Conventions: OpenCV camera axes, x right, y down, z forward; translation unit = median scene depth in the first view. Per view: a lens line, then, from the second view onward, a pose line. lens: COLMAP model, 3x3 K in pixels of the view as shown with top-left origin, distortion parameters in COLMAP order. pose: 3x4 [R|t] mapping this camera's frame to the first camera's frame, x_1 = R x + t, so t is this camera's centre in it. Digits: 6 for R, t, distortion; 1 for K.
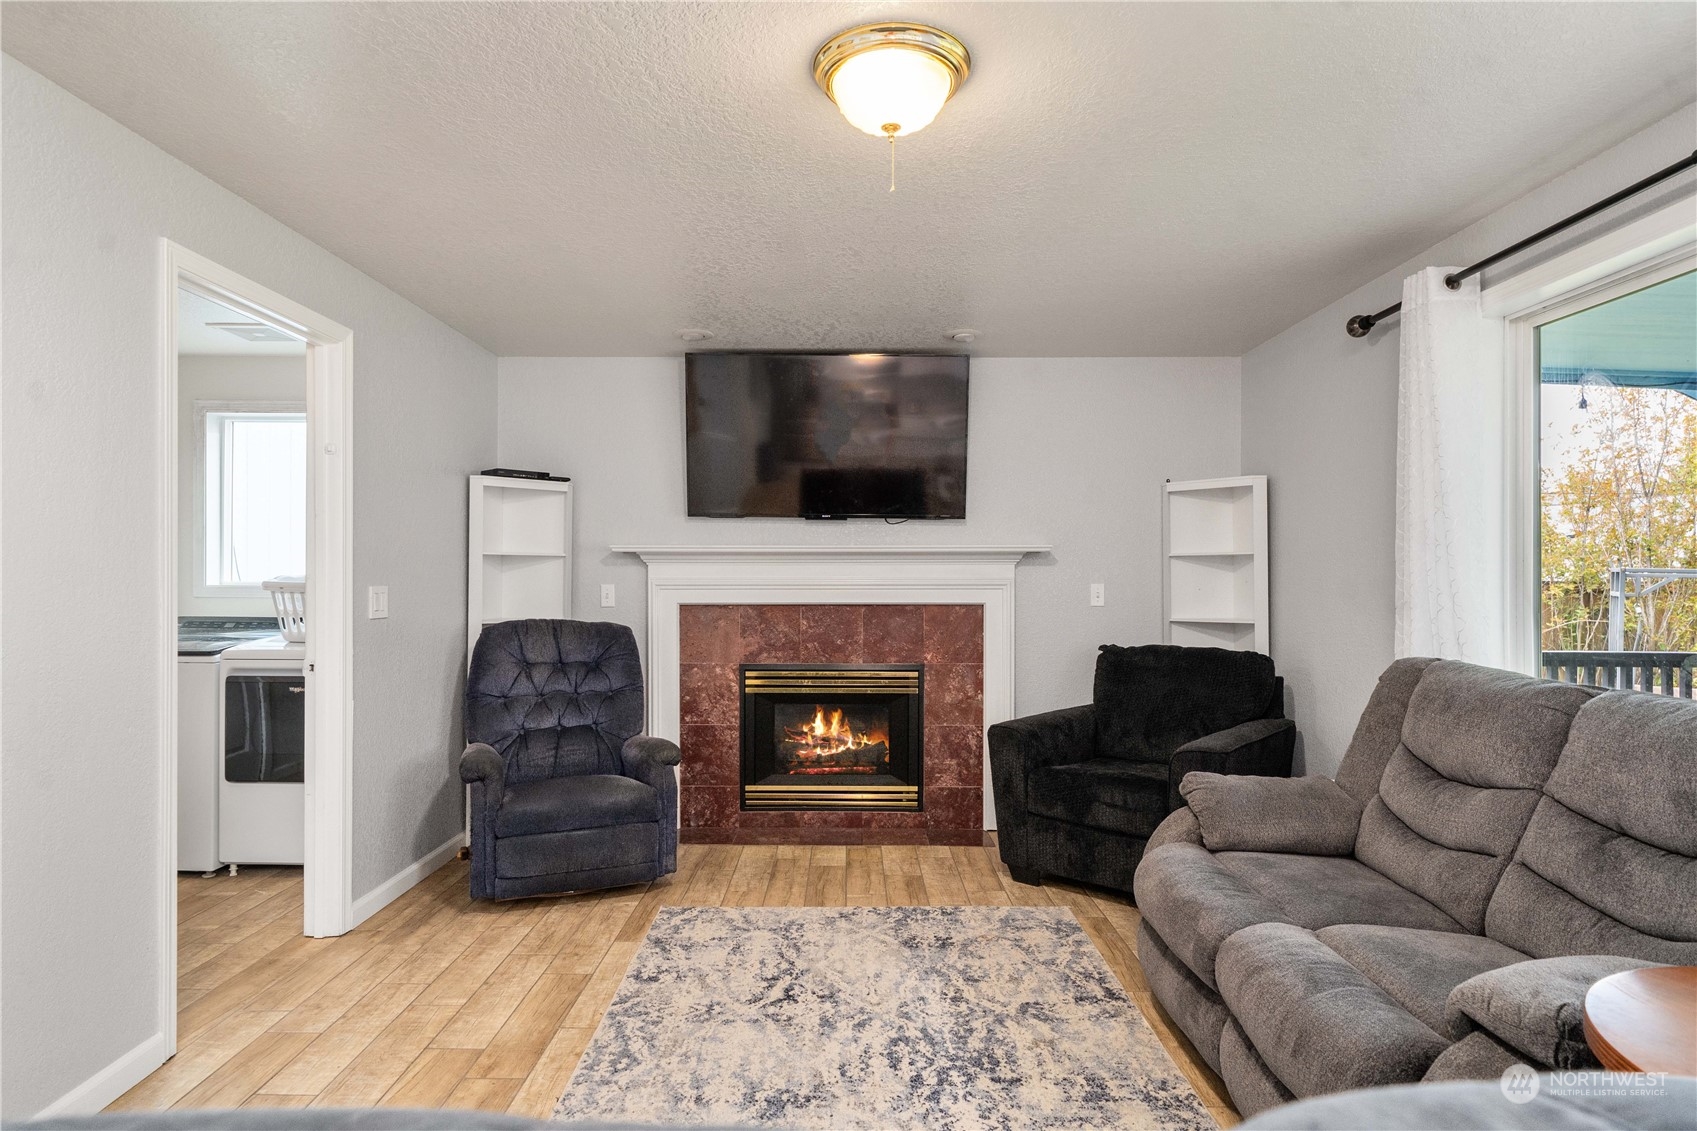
lens RADIAL K [[931.8, 0, 848.5], [0, 931.8, 565.5], [0, 0, 1]] dist [0.000490, 0.000431]
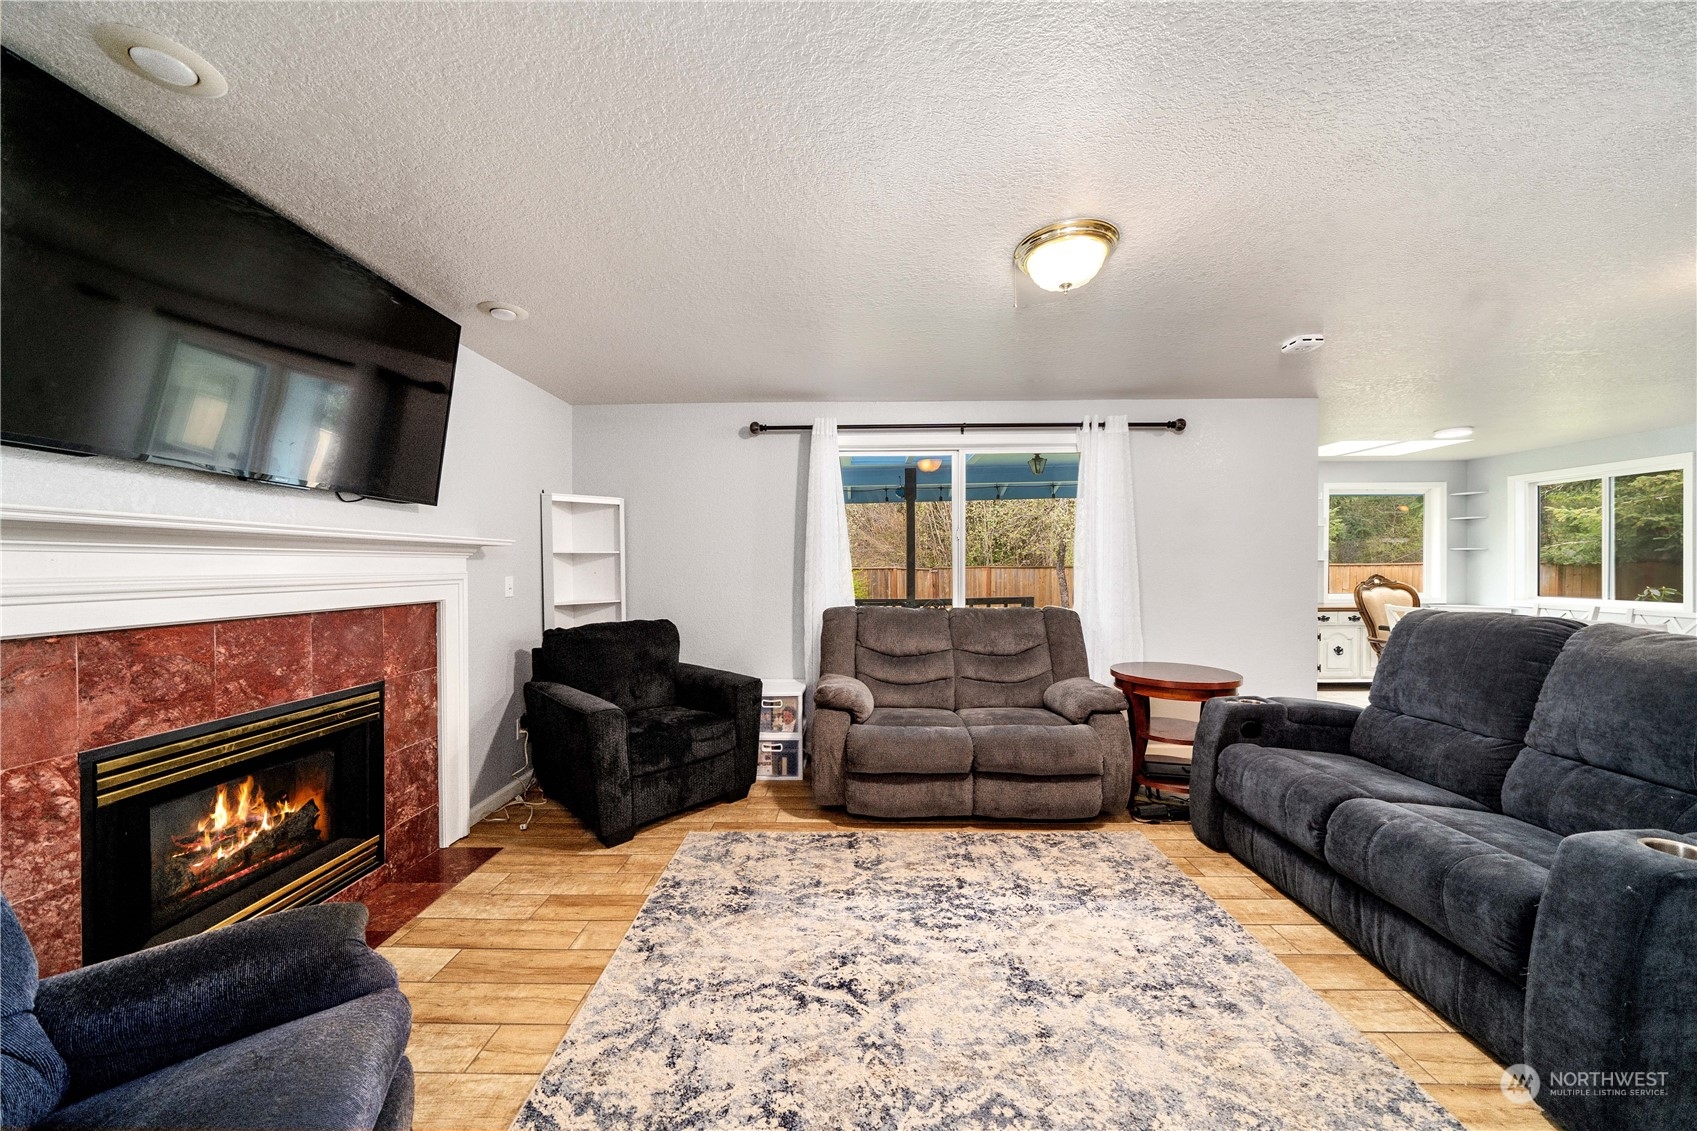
lens RADIAL K [[581.4, 0, 848.5], [0, 581.4, 565.5], [0, 0, 1]] dist [-0.007752, 0.000086]
pose [[0.012505, -0.000249, 0.999922, -0.459269], [-0.005674, 0.999984, 0.000320, 0.004554], [-0.999906, -0.005677, 0.012504, 0.656629]]
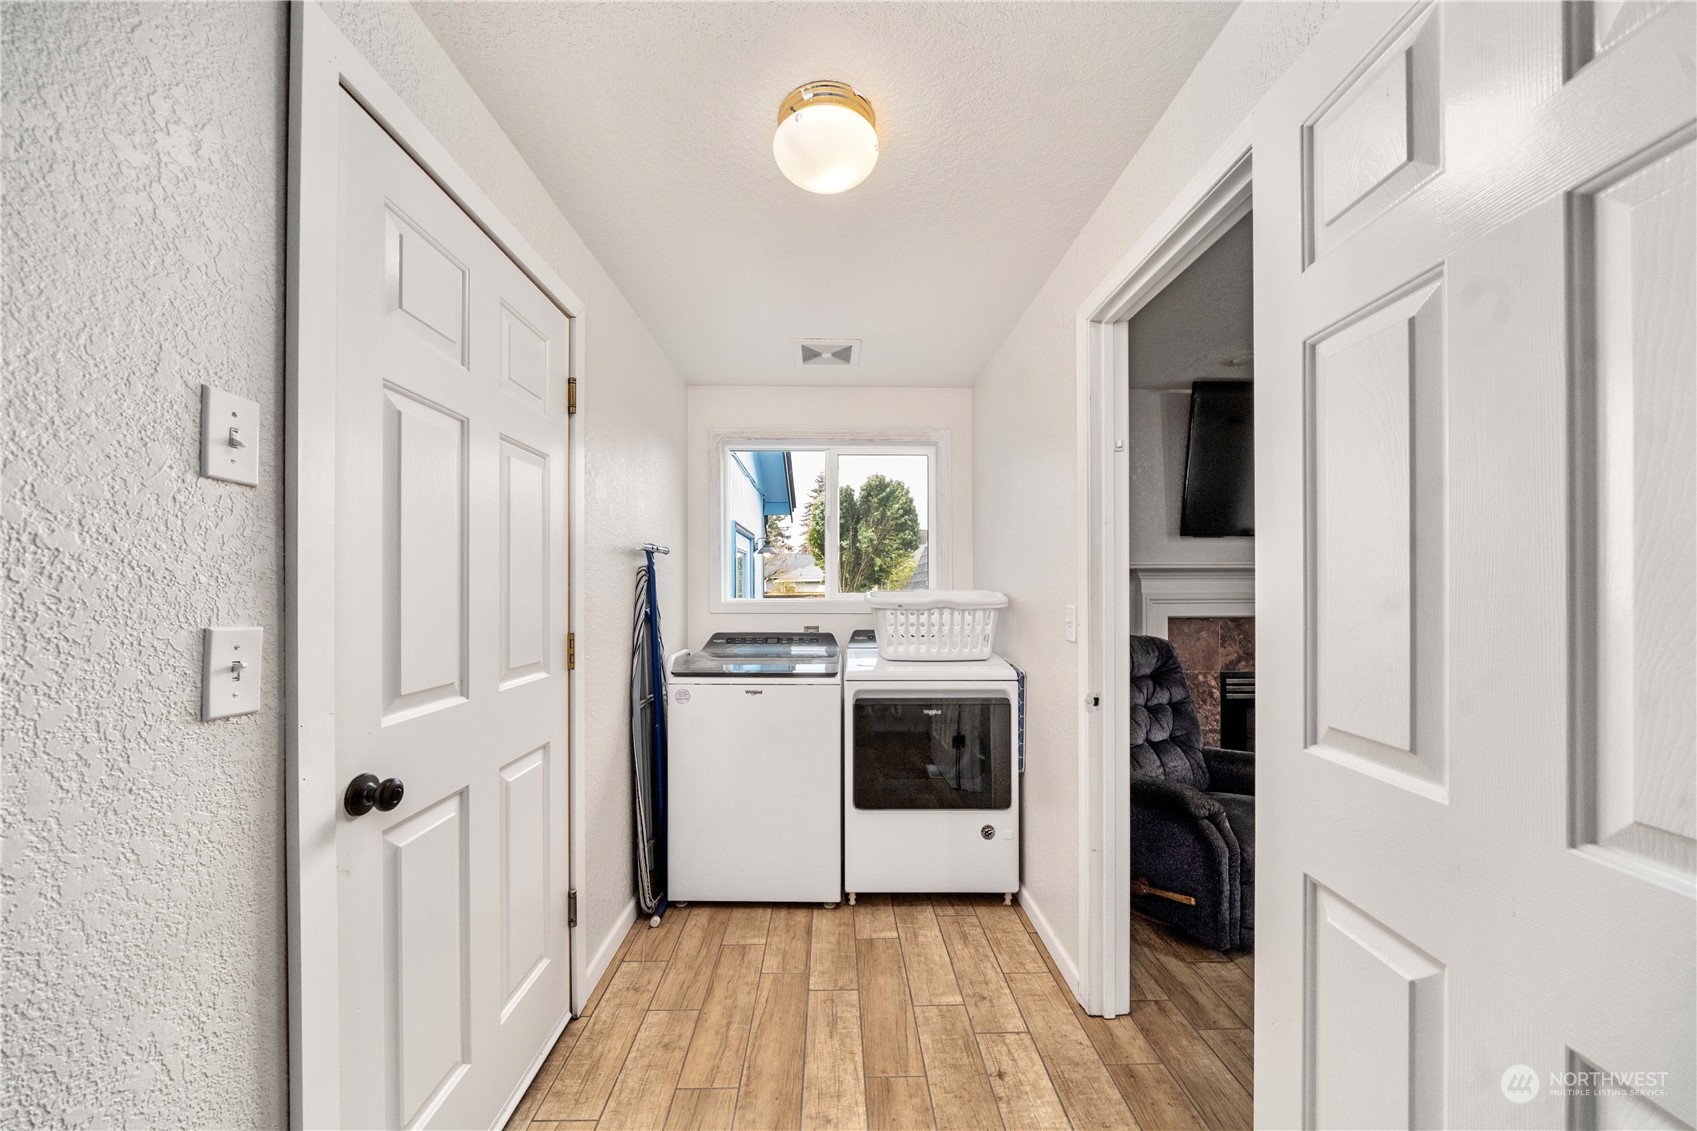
lens RADIAL K [[592.4, 0, 851.2], [0, 592.4, 584.2], [0, 0, 1]] dist [-0.000753, 0.000008]
pose [[0.999309, -0.001633, 0.037121, -0.634307], [0.001421, 0.999983, 0.005730, -0.000946], [-0.037130, -0.005673, 0.999294, 0.364045]]
